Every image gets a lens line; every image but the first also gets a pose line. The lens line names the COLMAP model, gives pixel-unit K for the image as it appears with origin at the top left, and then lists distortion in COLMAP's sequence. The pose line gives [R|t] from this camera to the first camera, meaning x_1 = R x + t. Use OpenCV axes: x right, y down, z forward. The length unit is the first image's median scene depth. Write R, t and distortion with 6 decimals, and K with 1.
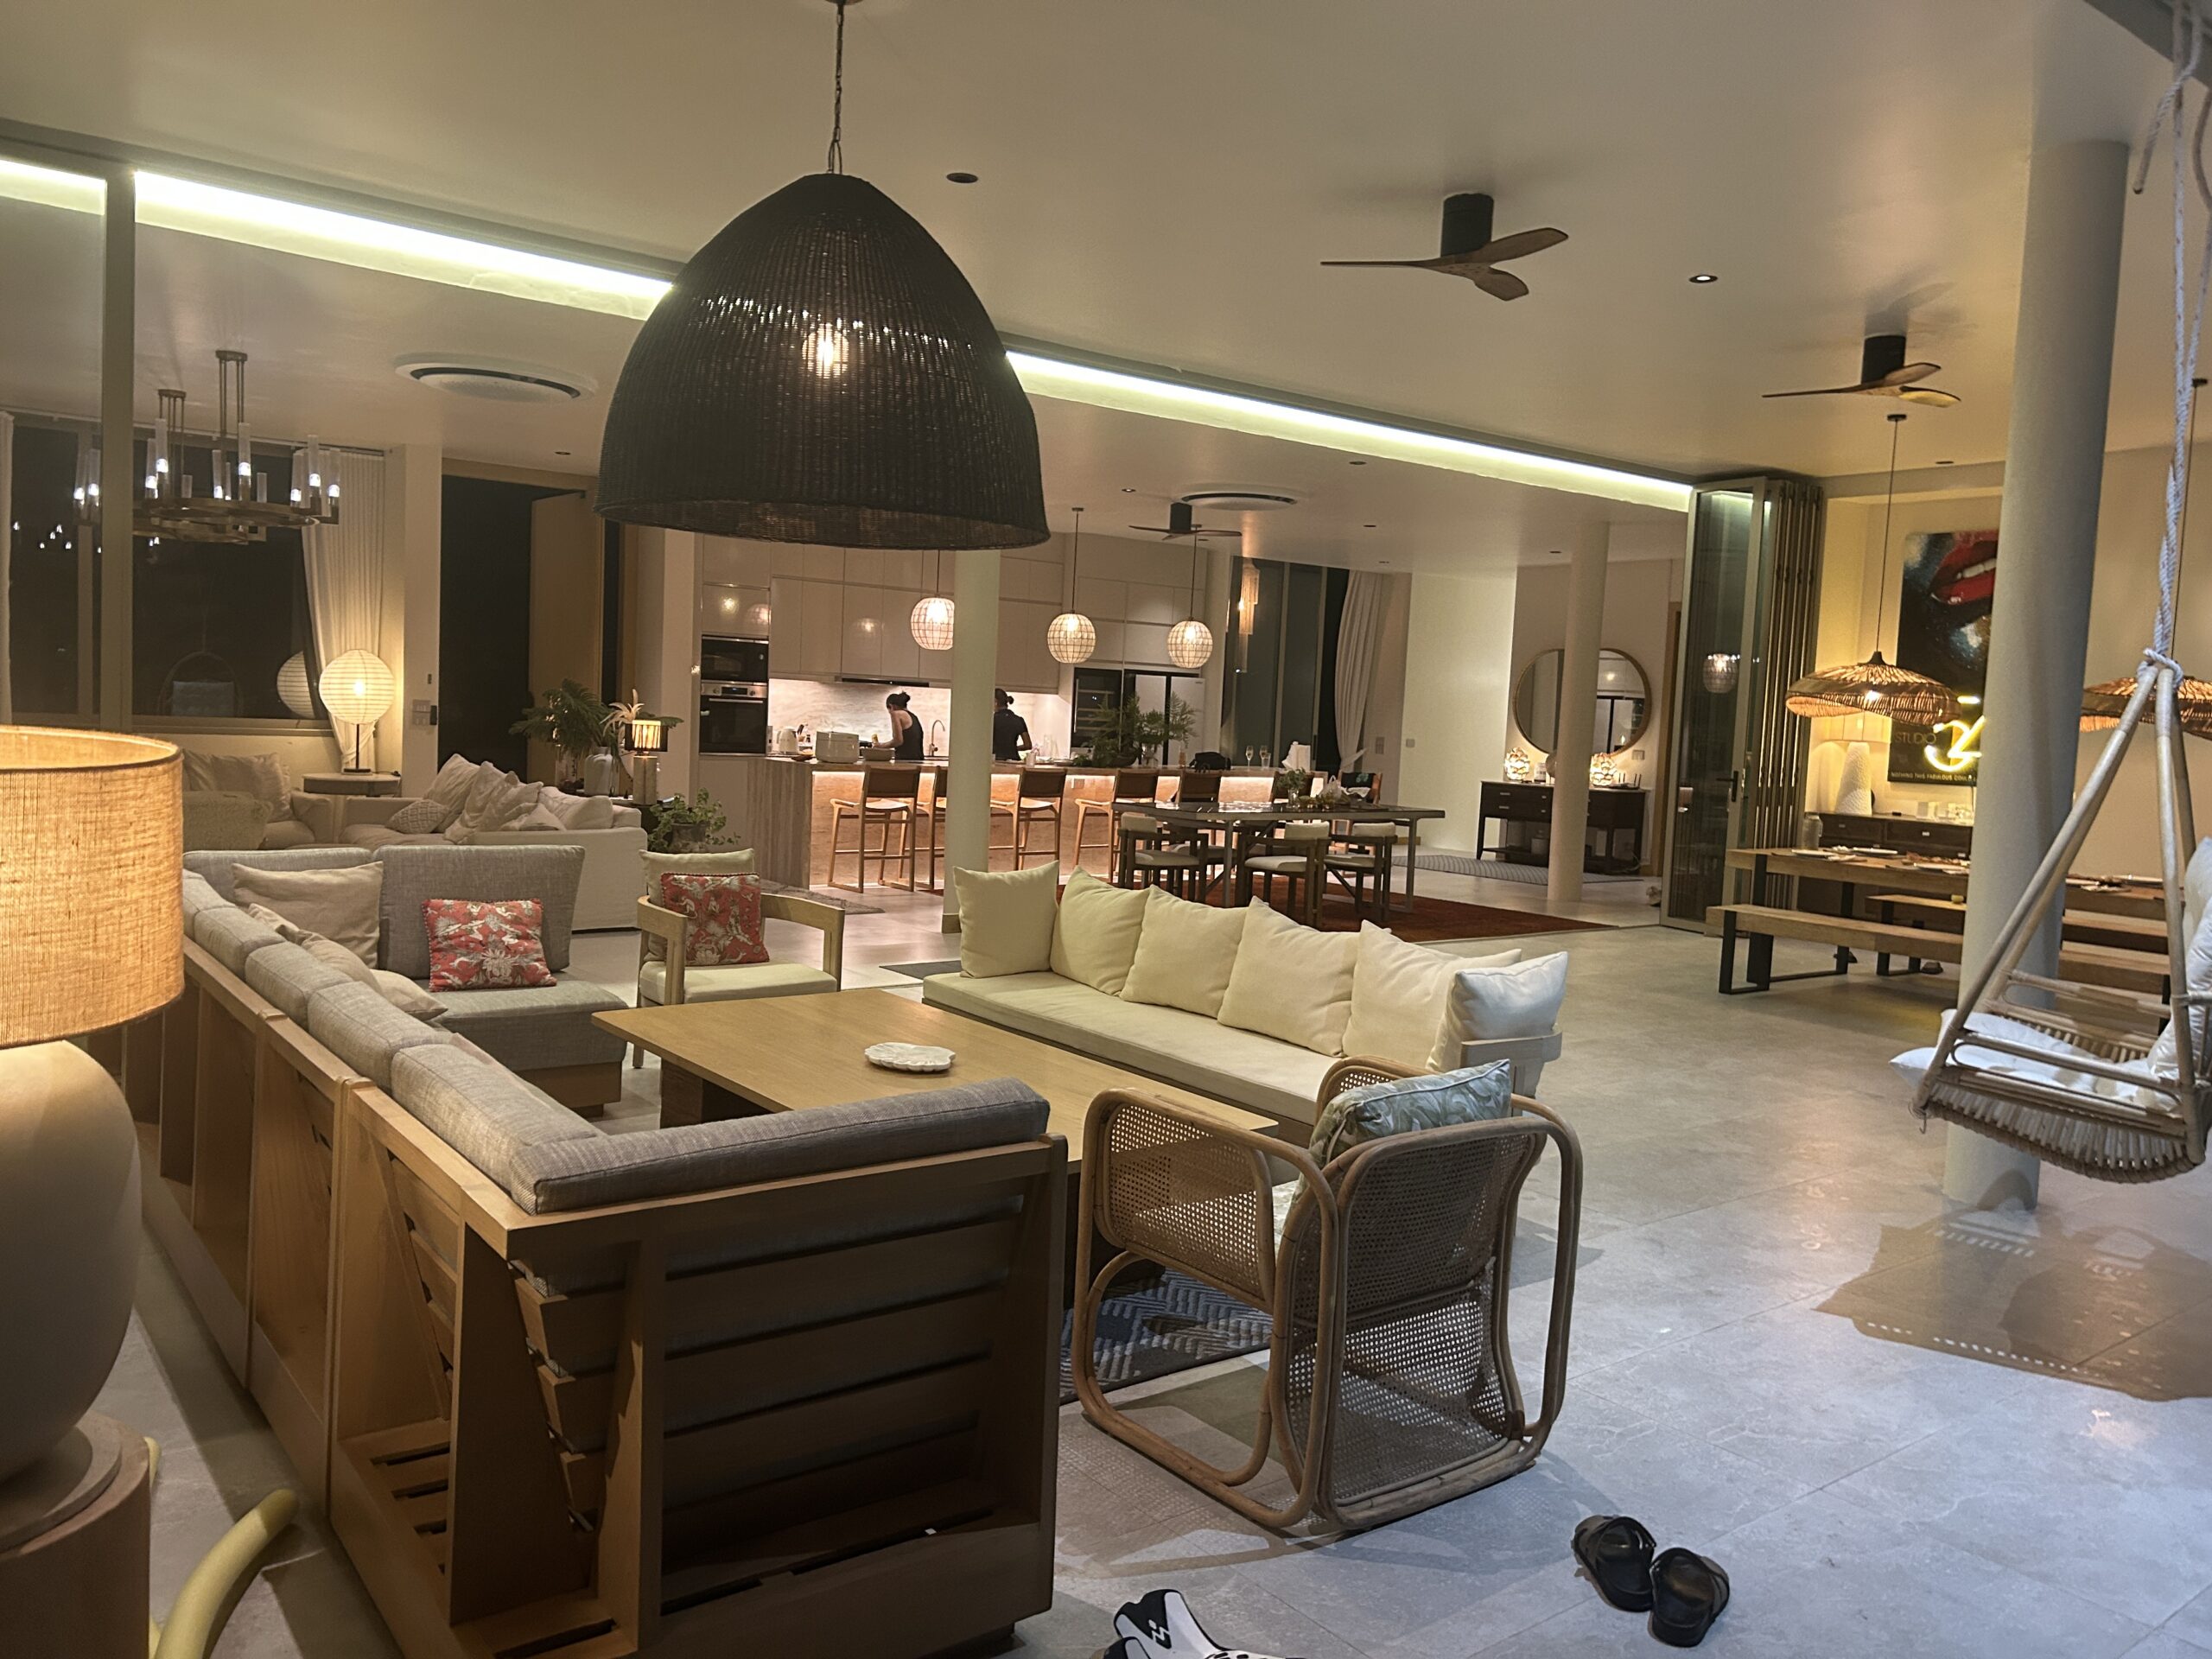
lens RADIAL K [[1626.1, 0, 1088.8], [0, 1626.1, 840.0], [0, 0, 1]] dist [0.012214, -0.028128]
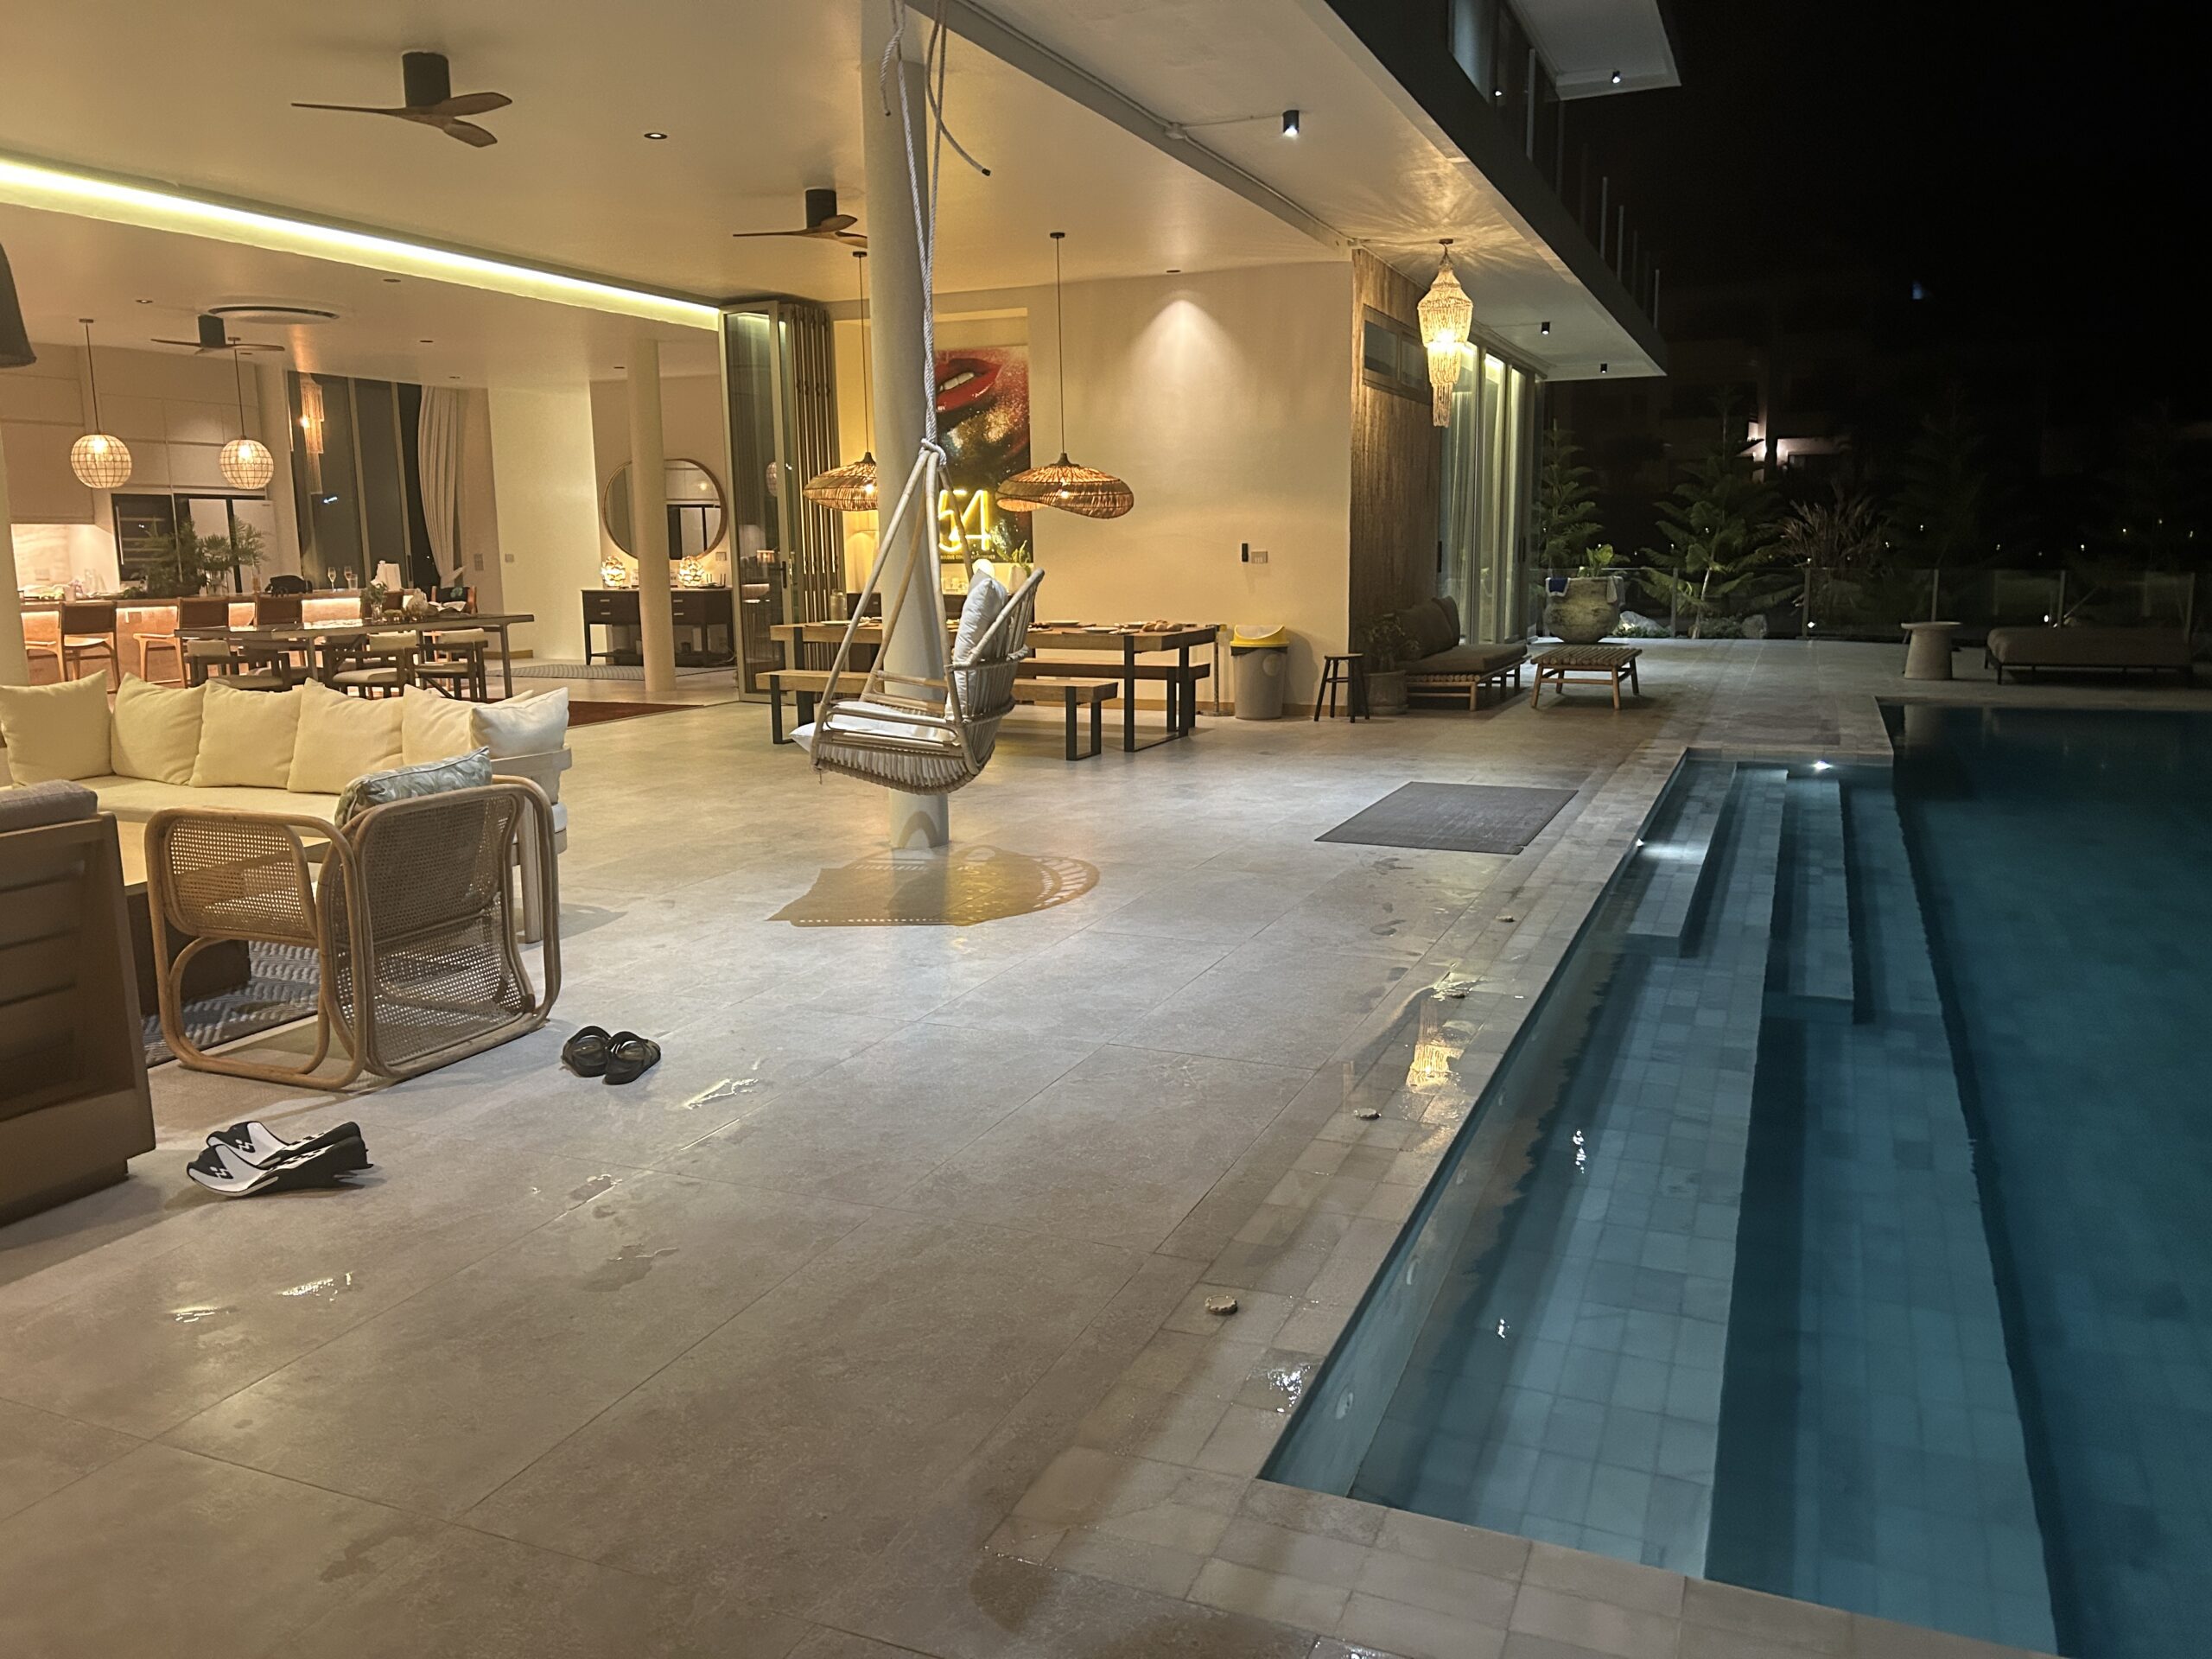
lens RADIAL K [[1626.1, 0, 1127.7], [0, 1626.1, 824.0], [0, 0, 1]] dist [0.012214, -0.028128]
pose [[0.859956, -0.135982, 0.491919, 0.017112], [0.086536, 0.988745, 0.122041, 0.037695], [-0.502978, -0.062381, 0.862045, -0.228189]]
